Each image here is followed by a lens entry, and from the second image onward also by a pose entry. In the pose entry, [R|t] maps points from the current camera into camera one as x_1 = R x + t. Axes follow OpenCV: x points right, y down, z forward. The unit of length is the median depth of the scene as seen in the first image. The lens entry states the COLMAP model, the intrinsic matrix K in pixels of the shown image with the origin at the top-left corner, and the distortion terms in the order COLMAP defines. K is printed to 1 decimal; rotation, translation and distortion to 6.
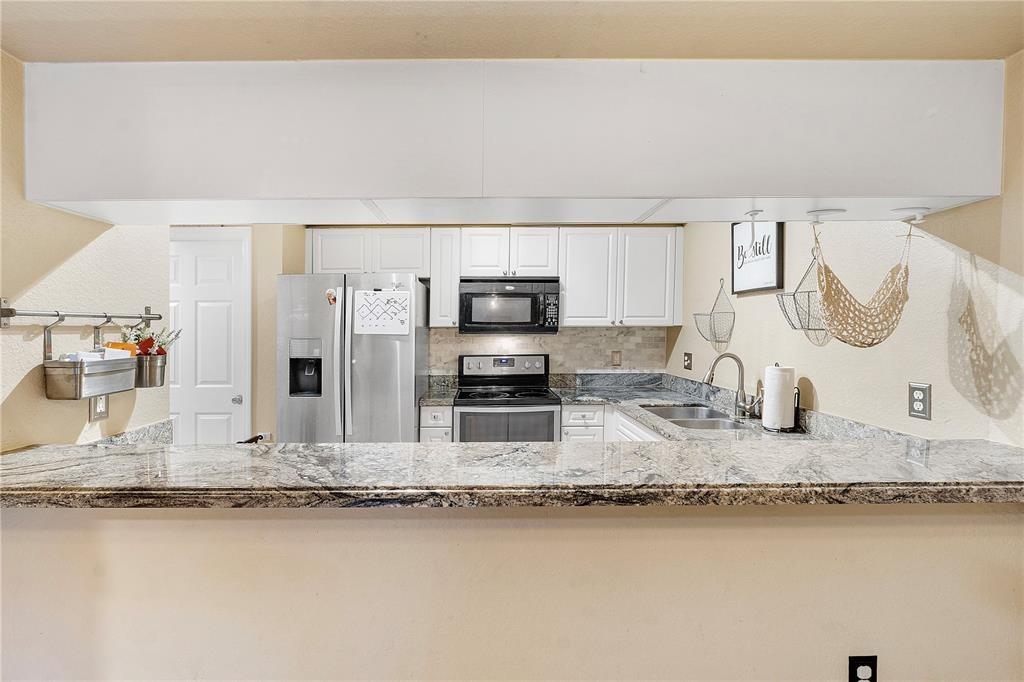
lens RADIAL K [[466.1, 0, 482.5], [0, 466.1, 341.0], [0, 0, 1]] dist [-0.007563, 0.000121]
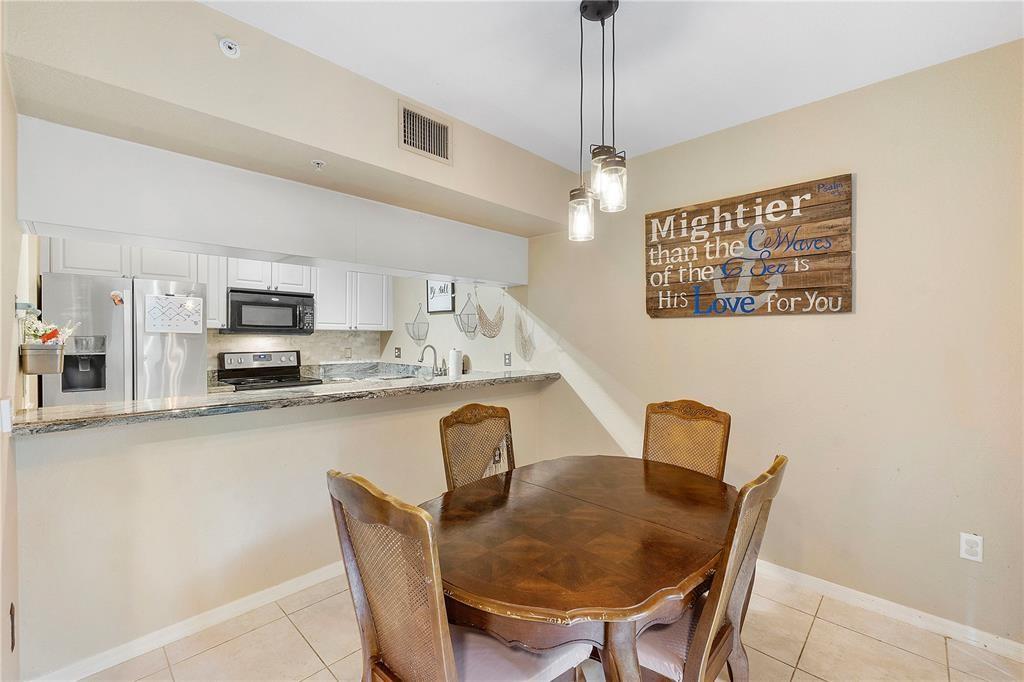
lens RADIAL K [[427.4, 0, 509.3], [0, 427.4, 340.2], [0, 0, 1]] dist [-0.003901, -0.000182]
pose [[0.704470, 0.000211, 0.709734, -0.329902], [0.013715, 0.999809, -0.013911, 0.026042], [-0.709602, 0.019534, 0.704332, -0.306136]]
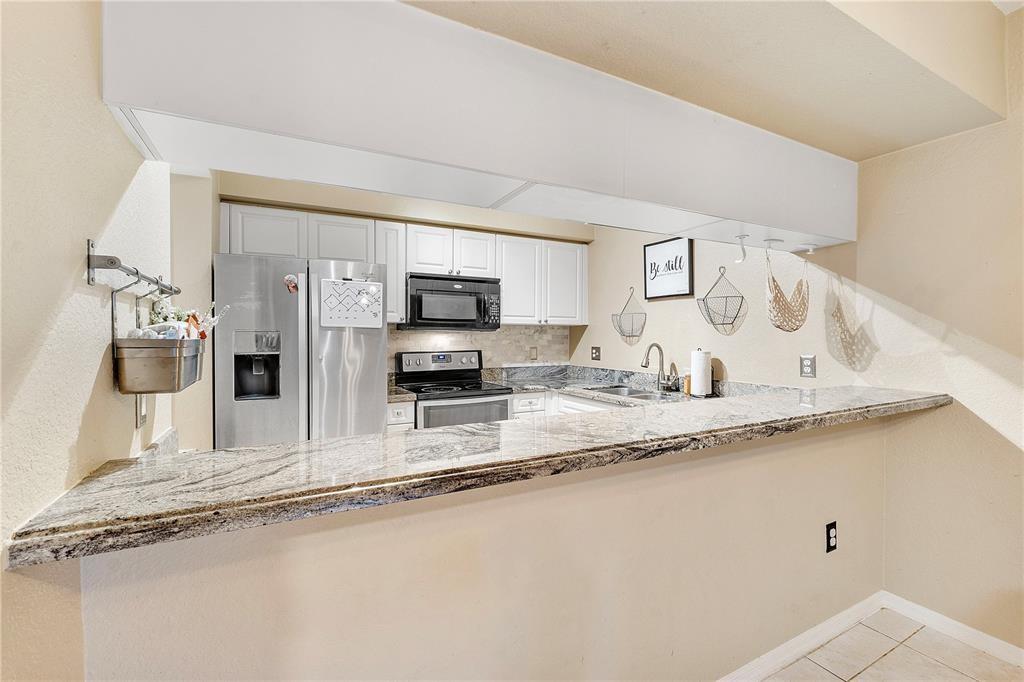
lens RADIAL K [[442.4, 0, 519.8], [0, 442.4, 340.6], [0, 0, 1]] dist [-0.000871, -0.000082]
pose [[0.882734, -0.001917, 0.469870, -0.288039], [0.010161, 0.999836, -0.015012, 0.024660], [-0.469764, 0.018026, 0.882608, 0.056763]]
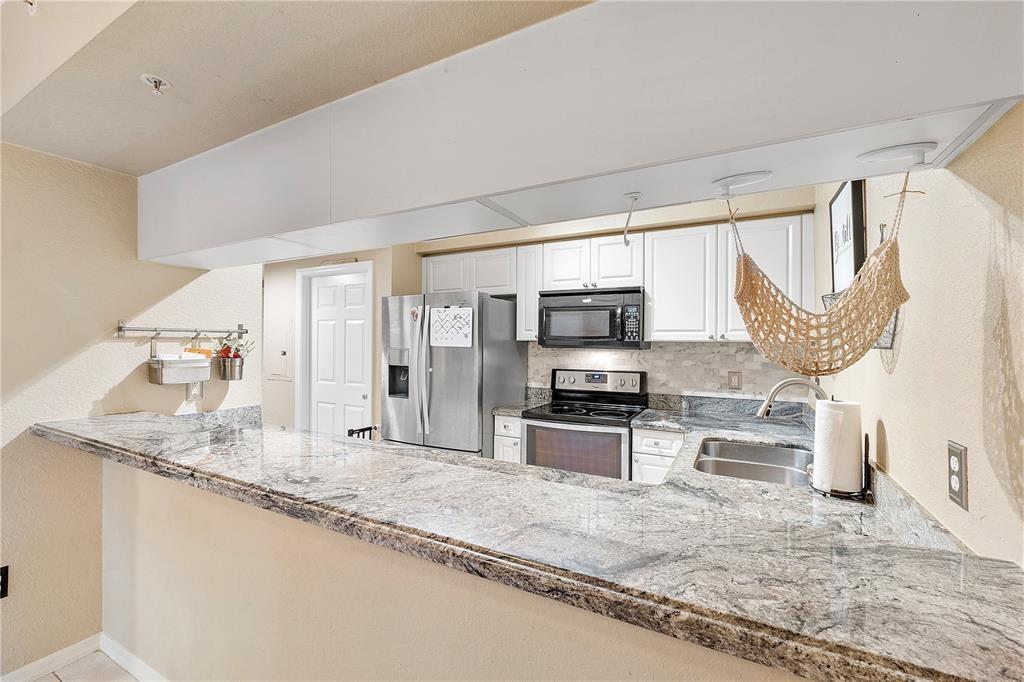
lens RADIAL K [[438.8, 0, 479.6], [0, 438.8, 338.3], [0, 0, 1]] dist [-0.002882, -0.000126]
pose [[0.865351, 0.005329, -0.501138, 0.320199], [-0.023447, 0.999279, -0.029861, -0.003912], [0.500618, 0.037590, 0.864852, 0.105620]]
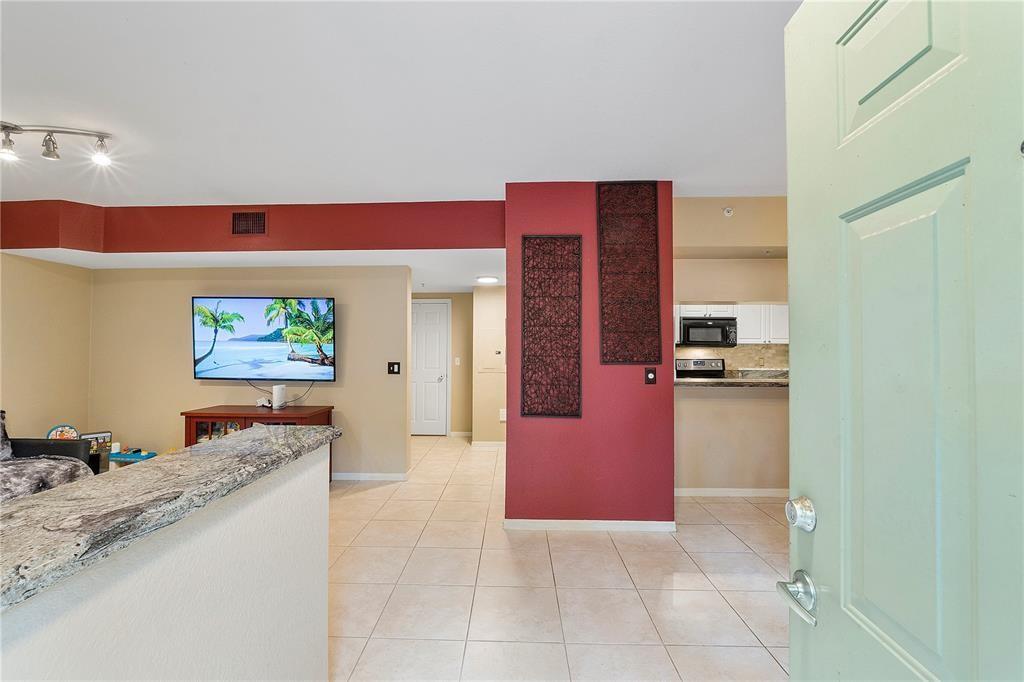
lens RADIAL K [[429.3, 0, 505.0], [0, 429.3, 340.5], [0, 0, 1]] dist [-0.009232, -0.000421]
pose [[0.998461, 0.005690, -0.055174, -0.678446], [-0.008080, 0.999034, -0.043195, 0.038885], [0.054875, 0.043574, 0.997542, -0.779191]]
